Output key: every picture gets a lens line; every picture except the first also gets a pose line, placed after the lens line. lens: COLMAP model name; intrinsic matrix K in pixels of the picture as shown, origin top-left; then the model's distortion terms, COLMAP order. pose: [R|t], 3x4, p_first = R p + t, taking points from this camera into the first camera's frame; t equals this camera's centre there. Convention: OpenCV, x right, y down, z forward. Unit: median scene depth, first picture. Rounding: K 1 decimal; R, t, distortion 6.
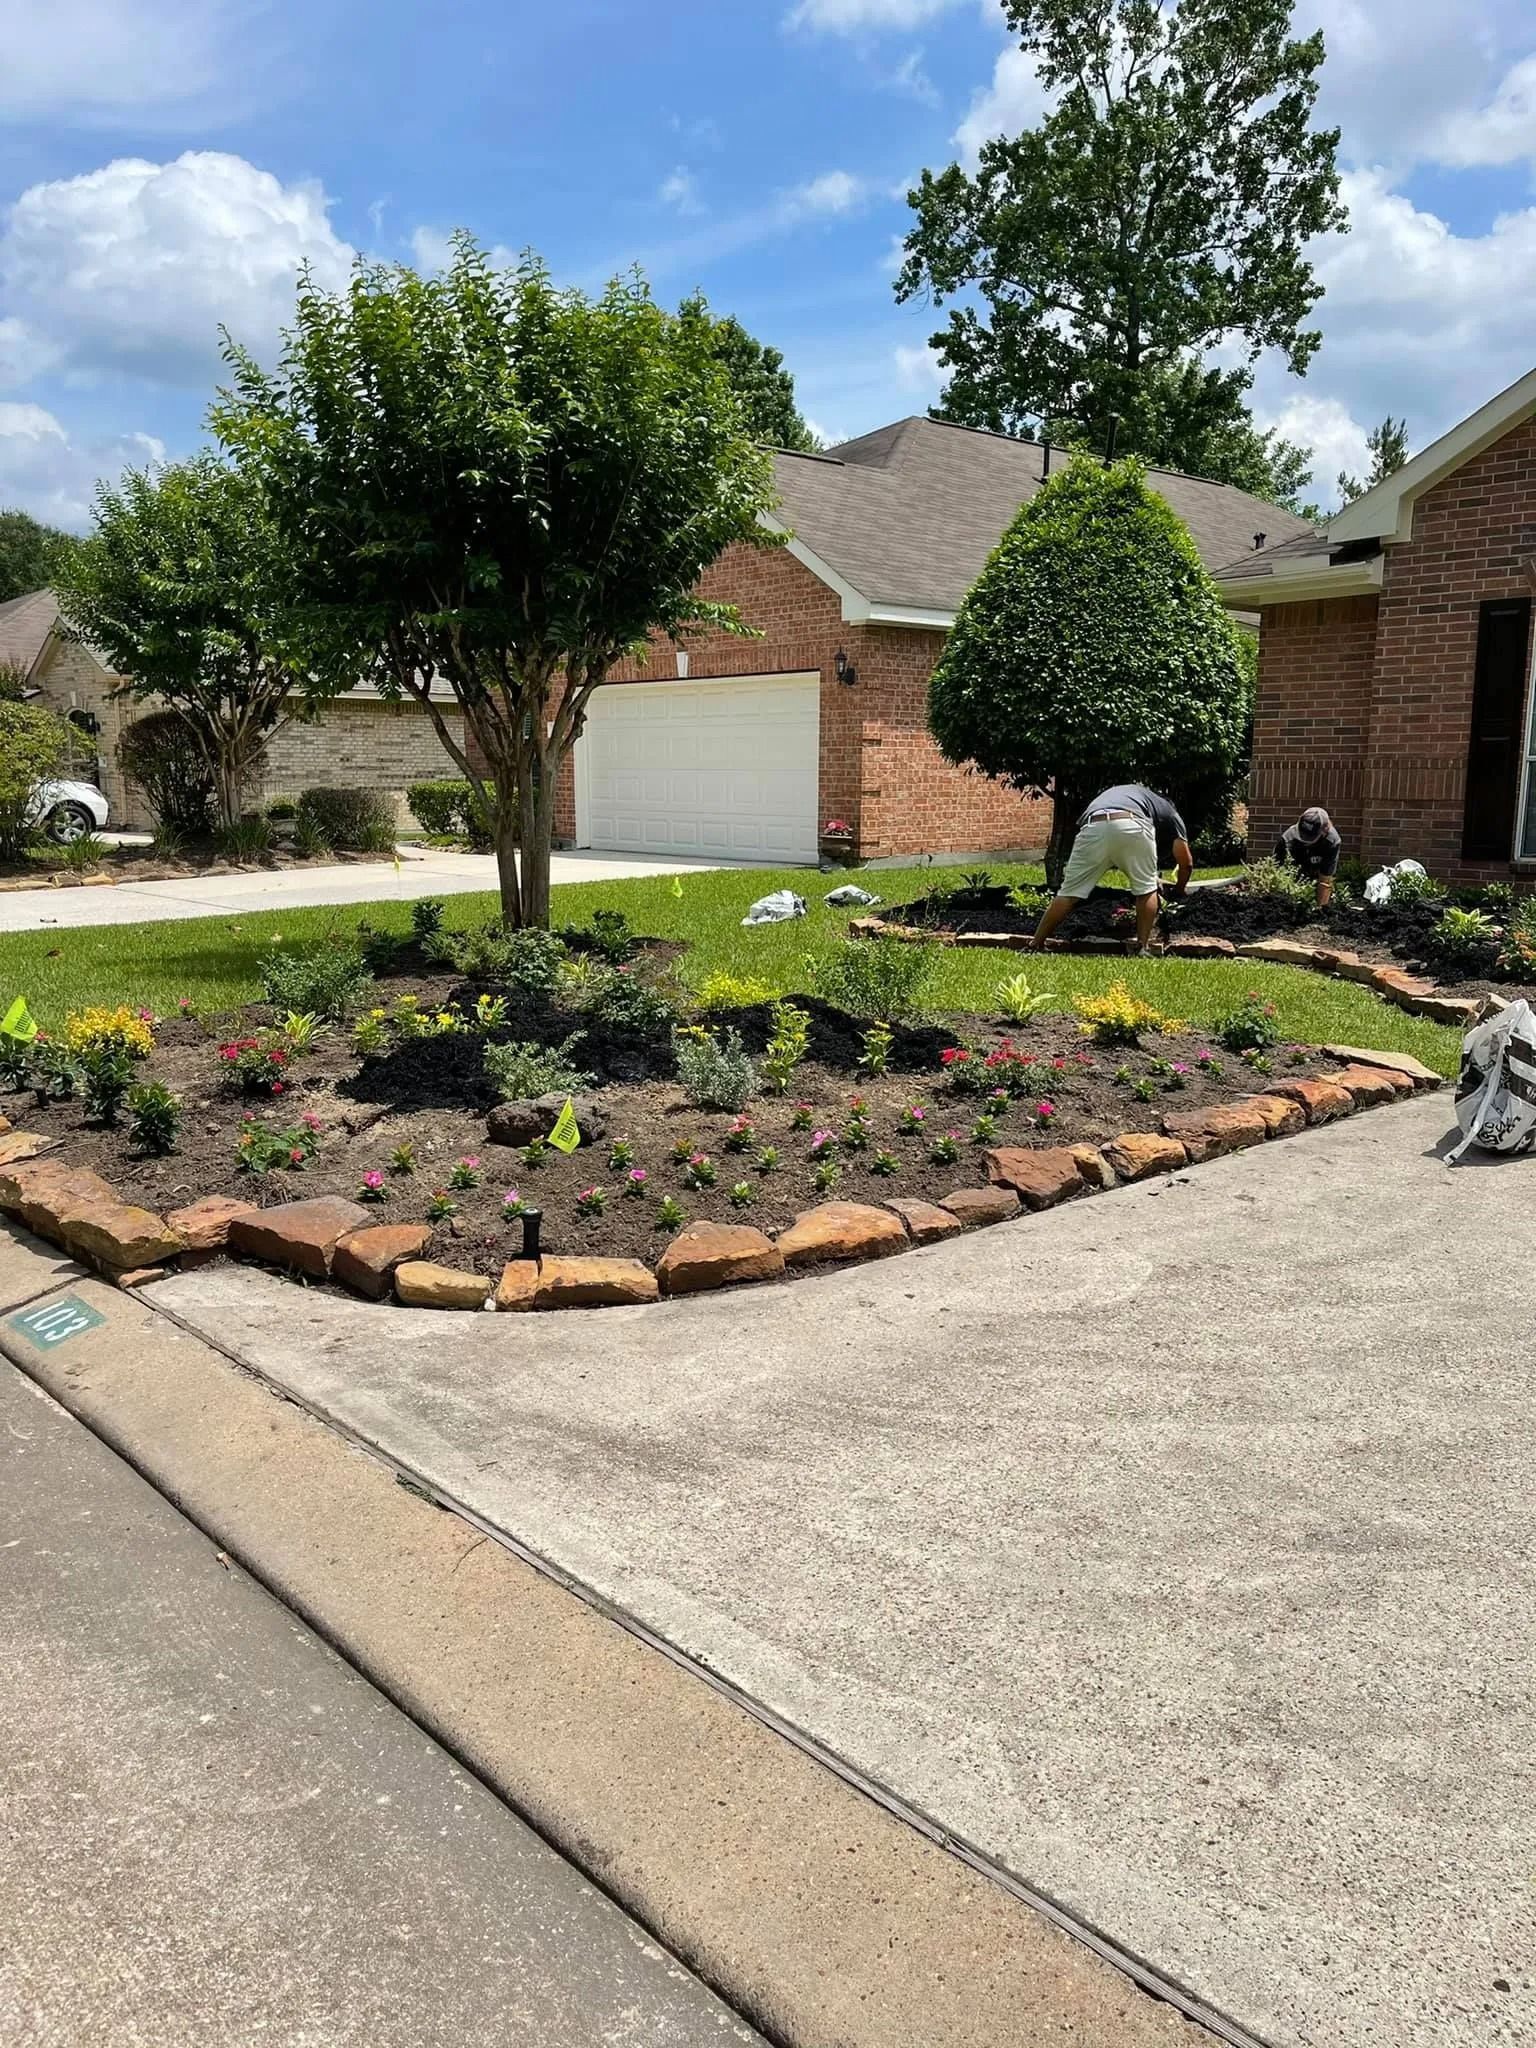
lens RADIAL K [[1387.7, 0, 805.0], [0, 1387.7, 1034.0], [0, 0, 1]] dist [0.056902, -0.074849]
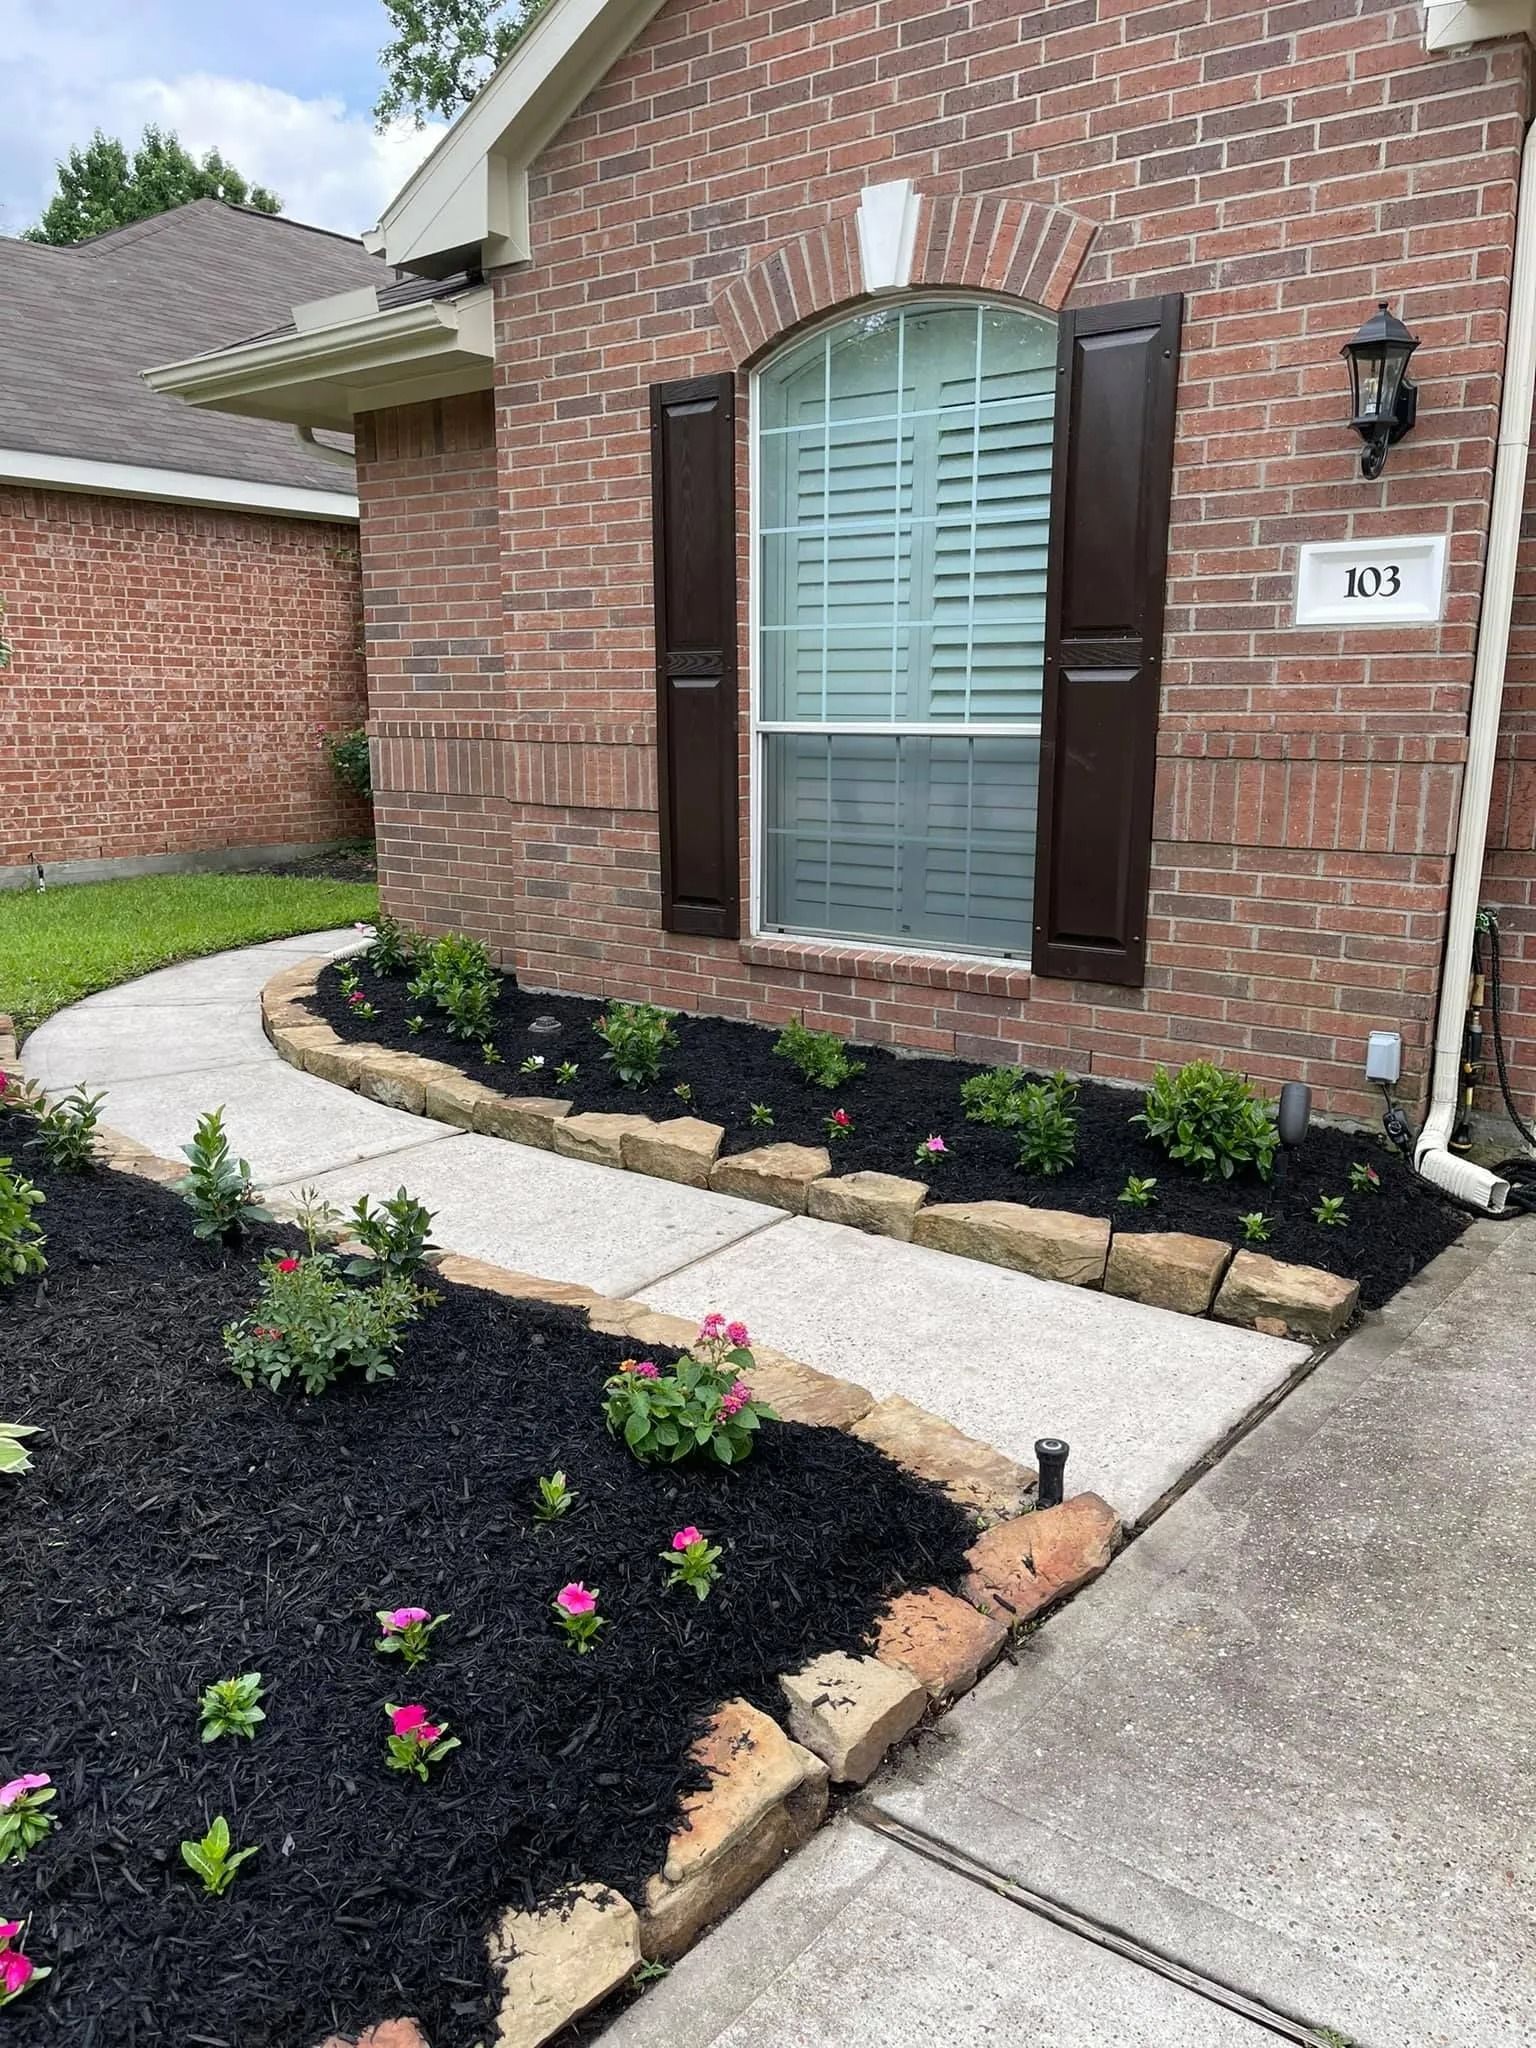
lens RADIAL K [[1398.2, 0, 768.0], [0, 1398.2, 1024.0], [0, 0, 1]] dist [0.031129, -0.031914]
pose [[0.981365, -0.045320, 0.186731, 0.288228], [0.037657, 0.998305, 0.044381, -0.079092], [-0.188426, -0.036522, 0.981408, 0.358394]]
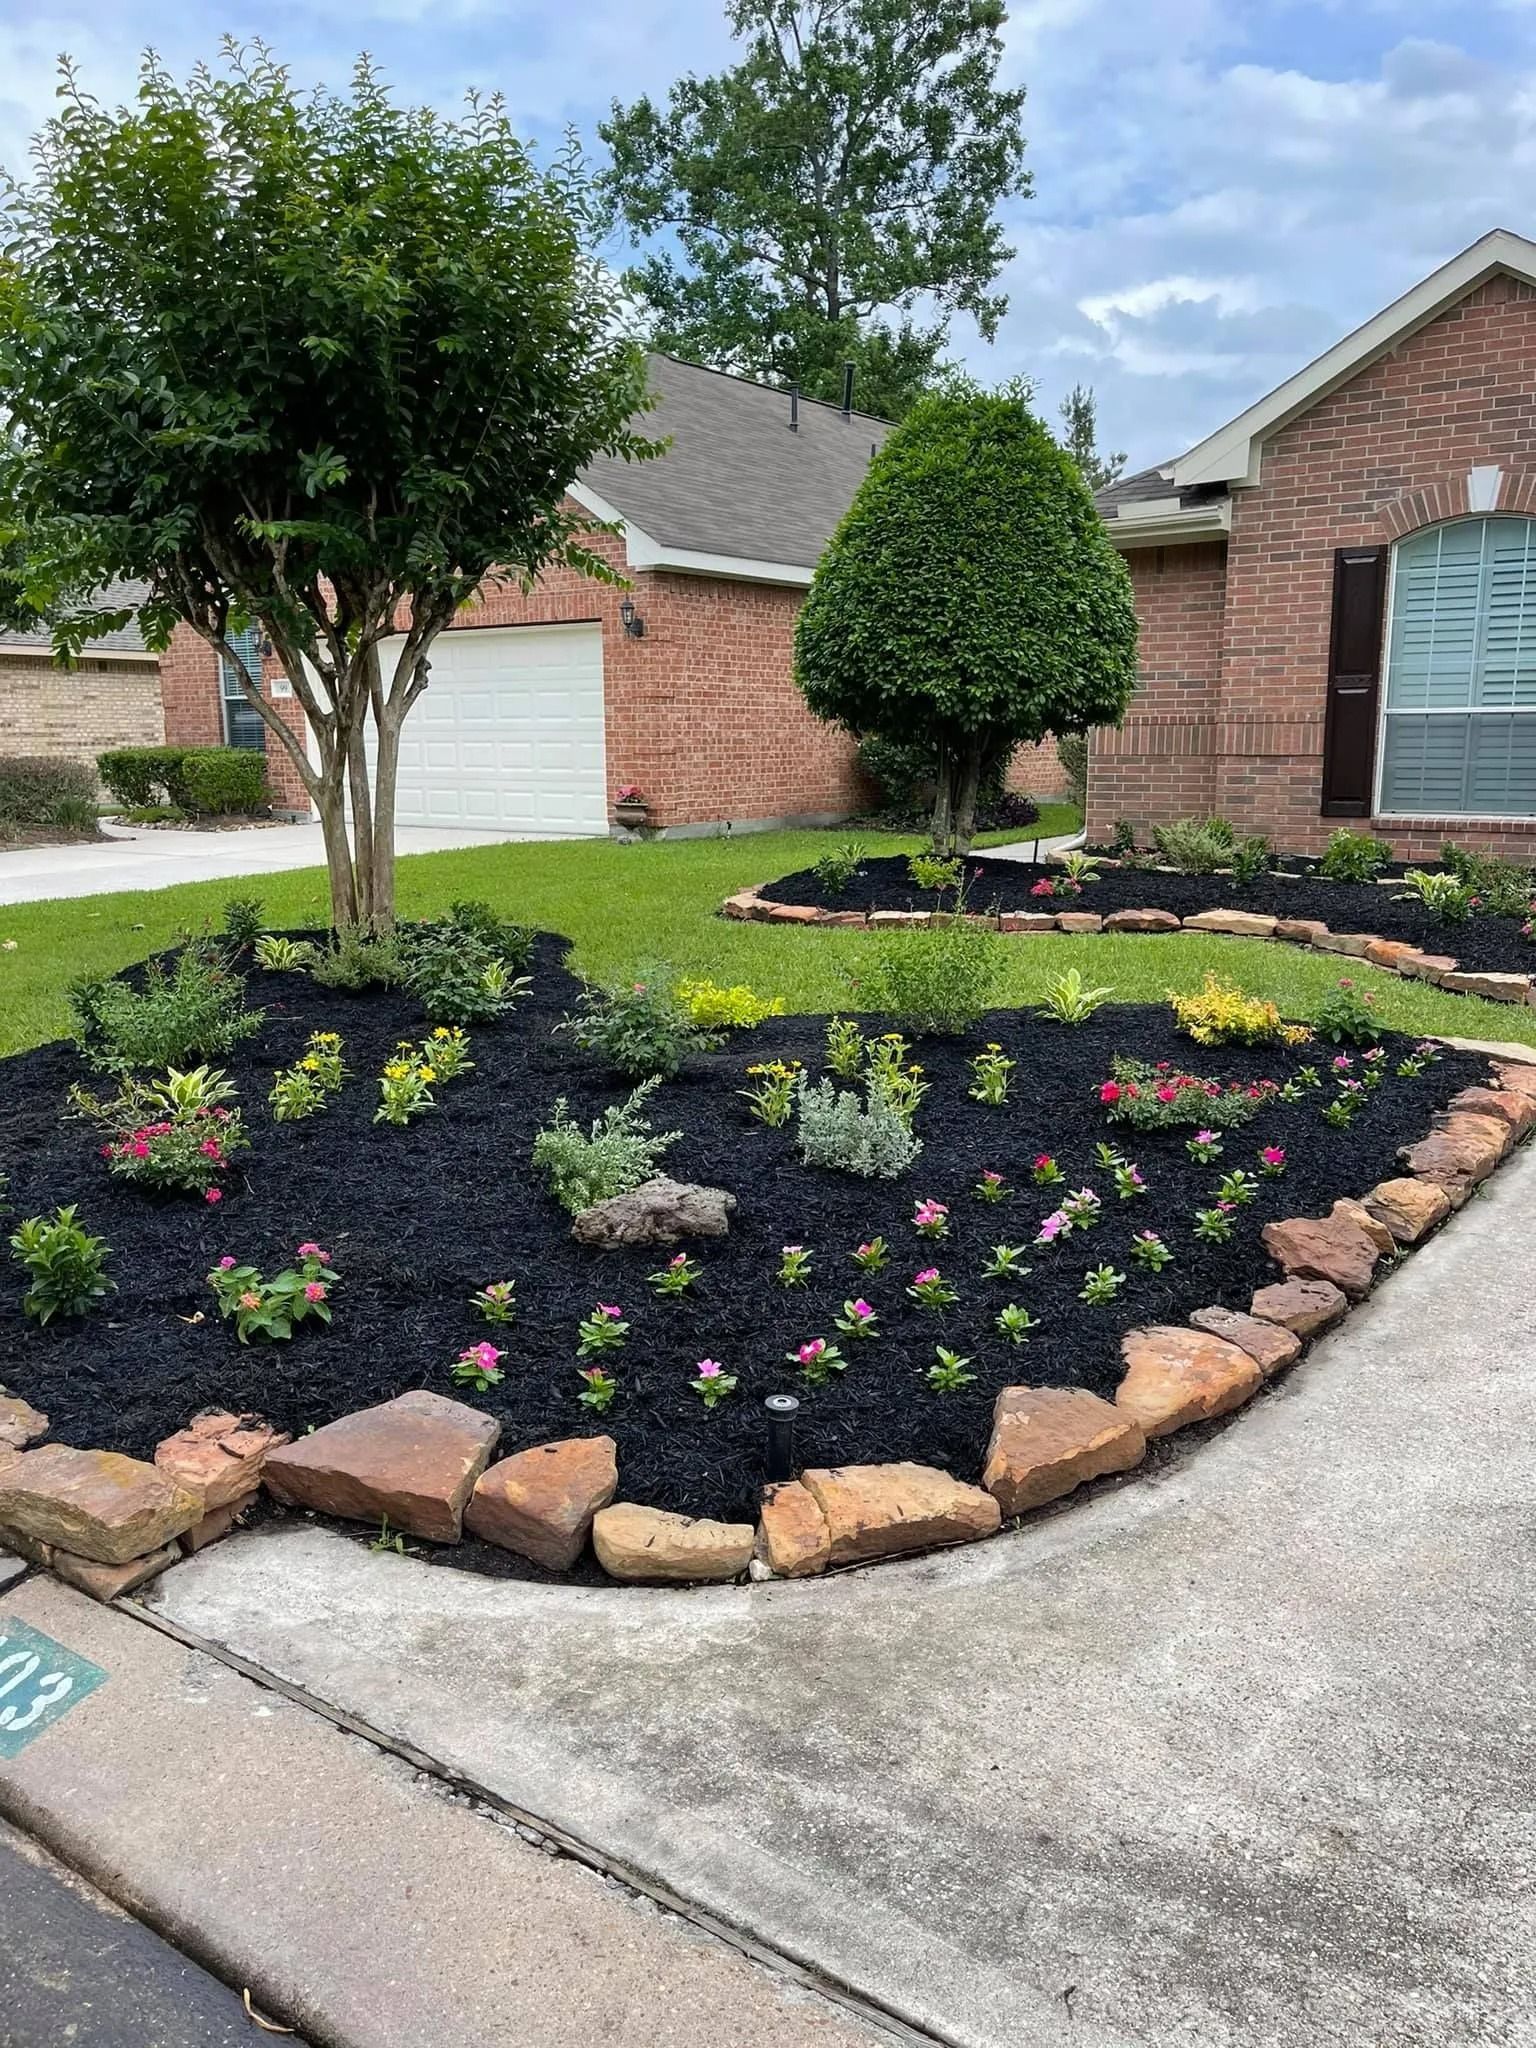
lens RADIAL K [[1398.2, 0, 768.0], [0, 1398.2, 1024.0], [0, 0, 1]] dist [0.031129, -0.031914]
pose [[0.980649, -0.048679, 0.189628, -0.069317], [0.045431, 0.998737, 0.021437, -0.013554], [-0.190432, -0.012407, 0.981622, 0.080590]]
